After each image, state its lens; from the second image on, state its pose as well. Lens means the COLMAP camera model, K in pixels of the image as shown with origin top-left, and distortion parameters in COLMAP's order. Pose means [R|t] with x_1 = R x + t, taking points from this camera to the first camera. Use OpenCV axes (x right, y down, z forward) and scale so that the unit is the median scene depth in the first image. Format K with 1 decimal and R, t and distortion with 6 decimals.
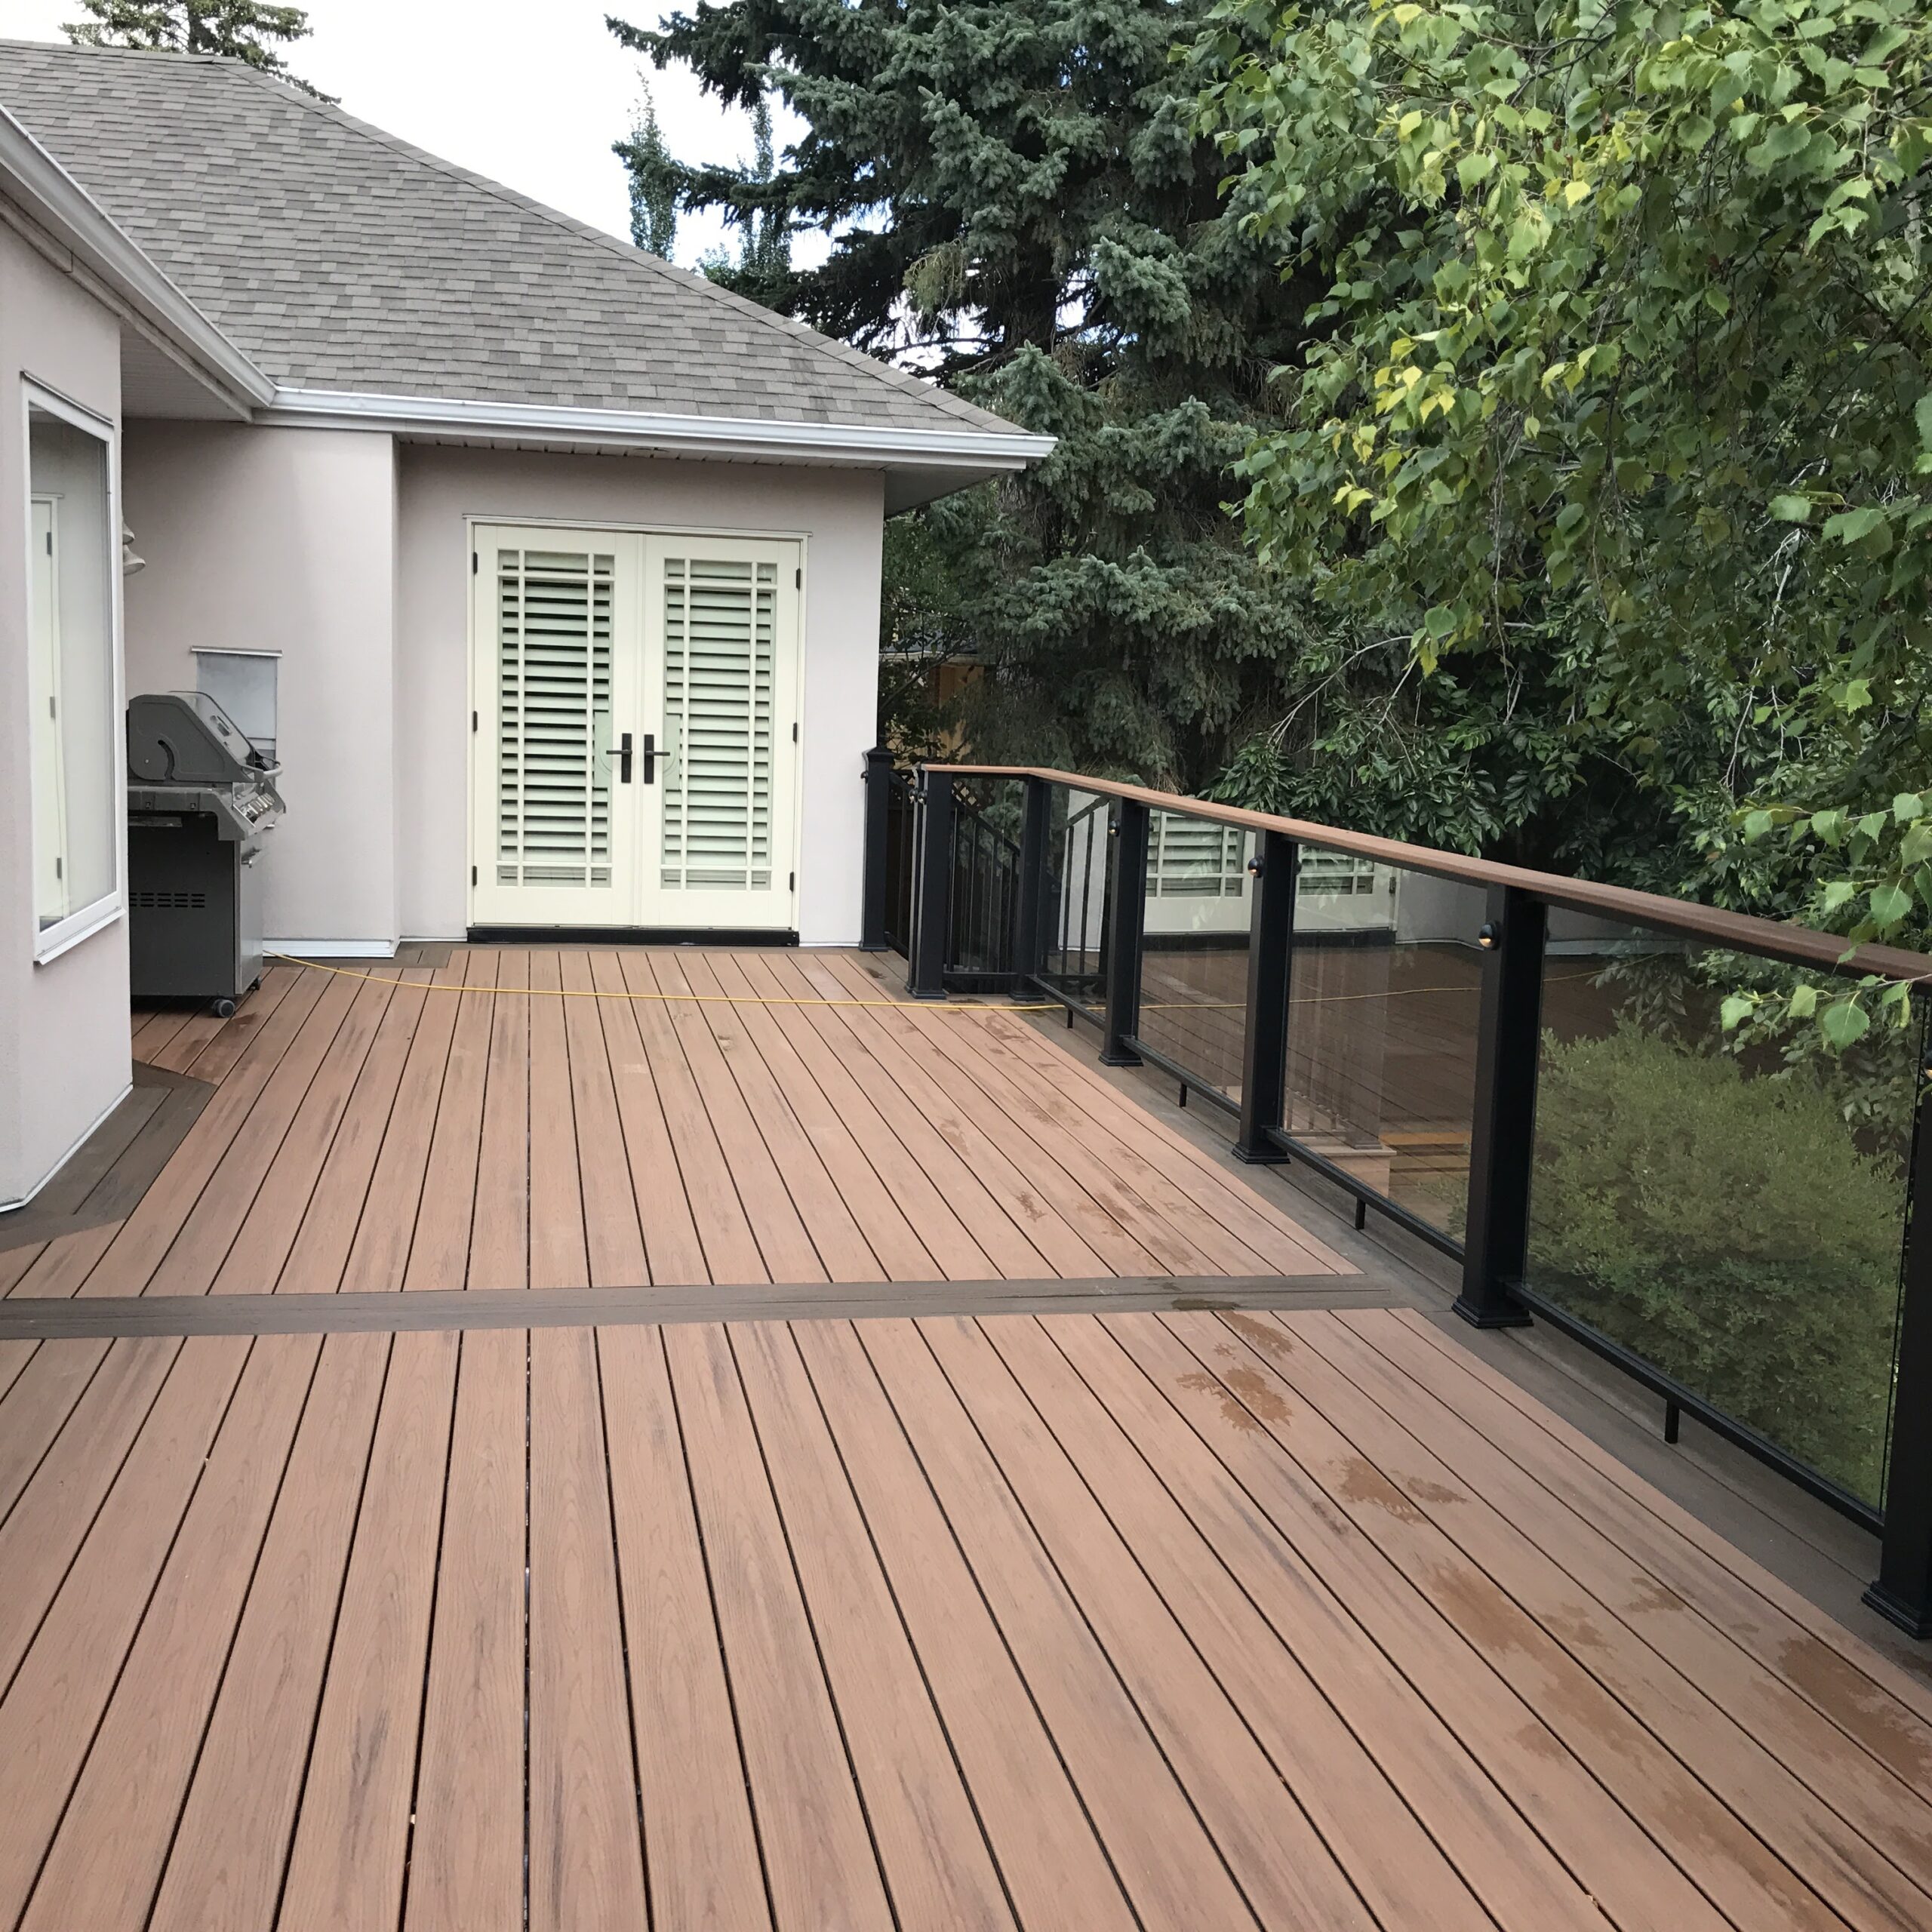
lens RADIAL K [[2108.2, 0, 932.5], [0, 2108.2, 964.6], [0, 0, 1]] dist [0.157697, -0.551932]
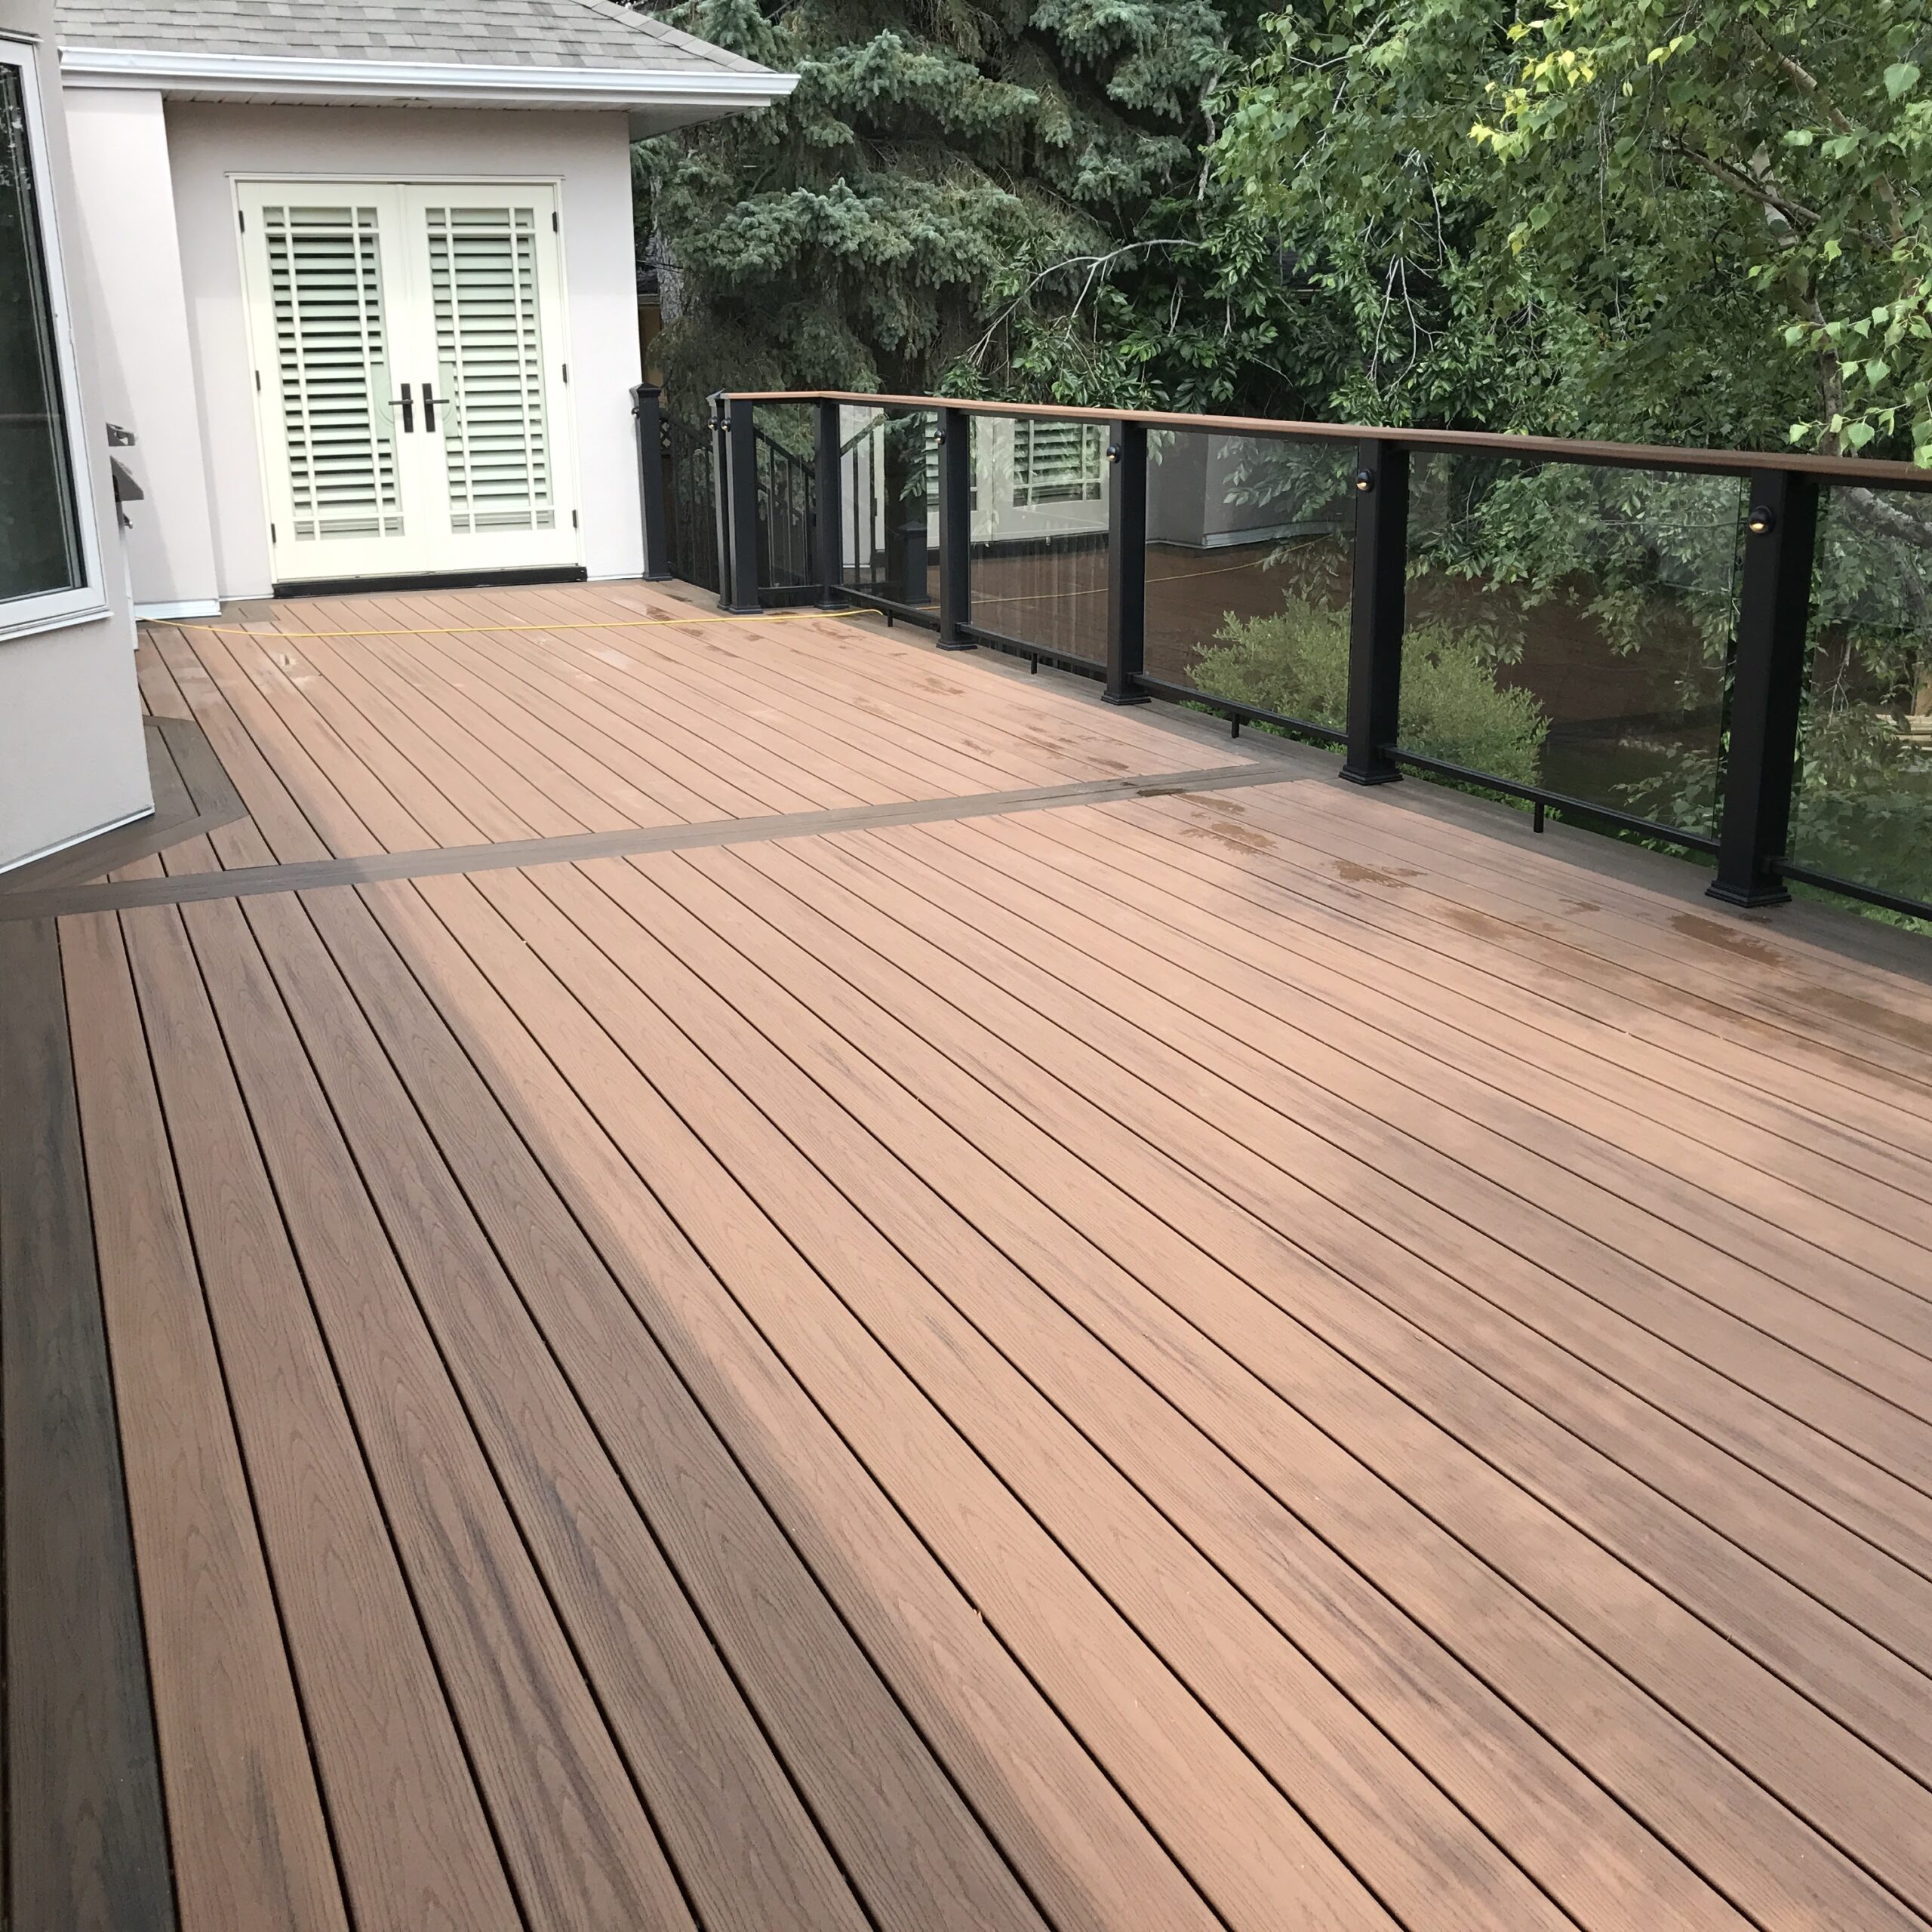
lens RADIAL K [[2110.4, 0, 966.0], [0, 2110.4, 966.0], [0, 0, 1]] dist [0.046223, -0.134617]
pose [[0.972412, -0.113140, 0.203997, -0.120026], [0.078787, 0.982410, 0.169300, 0.017132], [-0.219564, -0.148557, 0.964221, -0.105764]]
